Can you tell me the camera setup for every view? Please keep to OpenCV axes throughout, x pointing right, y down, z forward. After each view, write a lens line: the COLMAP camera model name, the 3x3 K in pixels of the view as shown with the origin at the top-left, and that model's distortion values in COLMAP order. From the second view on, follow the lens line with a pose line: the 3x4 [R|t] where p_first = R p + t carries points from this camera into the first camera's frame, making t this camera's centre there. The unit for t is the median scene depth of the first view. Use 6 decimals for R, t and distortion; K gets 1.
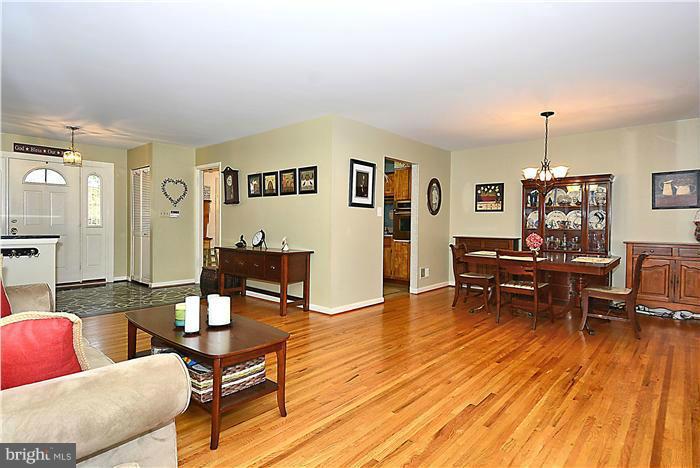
lens RADIAL K [[373.0, 0, 353.2], [0, 373.0, 233.3], [0, 0, 1]] dist [0.022173, -0.000588]
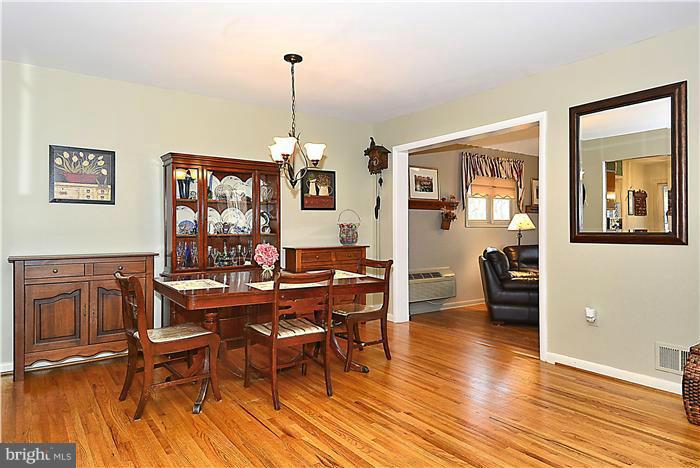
lens RADIAL K [[447.5, 0, 350.0], [0, 447.5, 234.0], [0, 0, 1]] dist [0.033427, -0.000546]
pose [[0.223690, -0.020090, 0.974453, -0.176005], [0.027937, 0.999509, 0.014194, -0.017003], [-0.974260, 0.024048, 0.224141, 0.582557]]
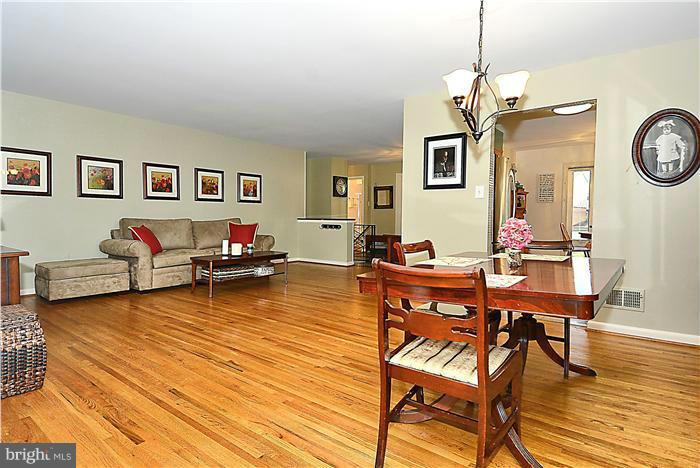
lens RADIAL K [[373.0, 0, 353.2], [0, 373.0, 233.3], [0, 0, 1]] dist [0.022173, -0.000588]
pose [[0.076066, 0.035304, -0.996478, 0.785154], [-0.032697, 0.998924, 0.032895, 0.011198], [0.996567, 0.030079, 0.077138, 0.647981]]
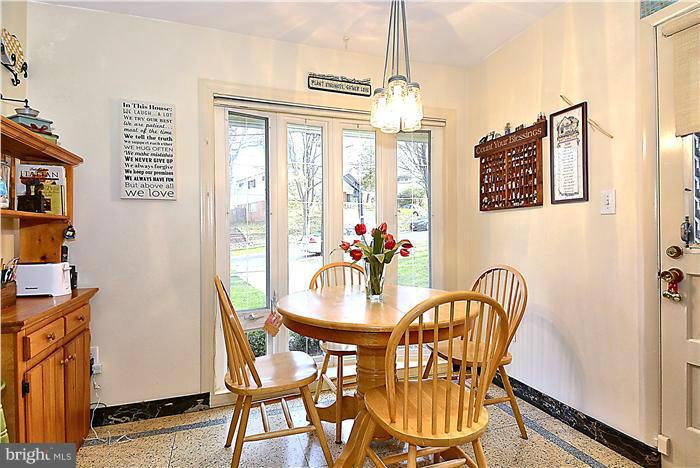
lens RADIAL K [[373.0, 0, 353.2], [0, 373.0, 233.3], [0, 0, 1]] dist [0.022173, -0.000588]
pose [[0.875301, -0.019641, -0.483179, -0.188377], [0.006478, 0.999561, -0.028895, -0.032312], [0.483535, 0.022162, 0.875045, 1.231248]]
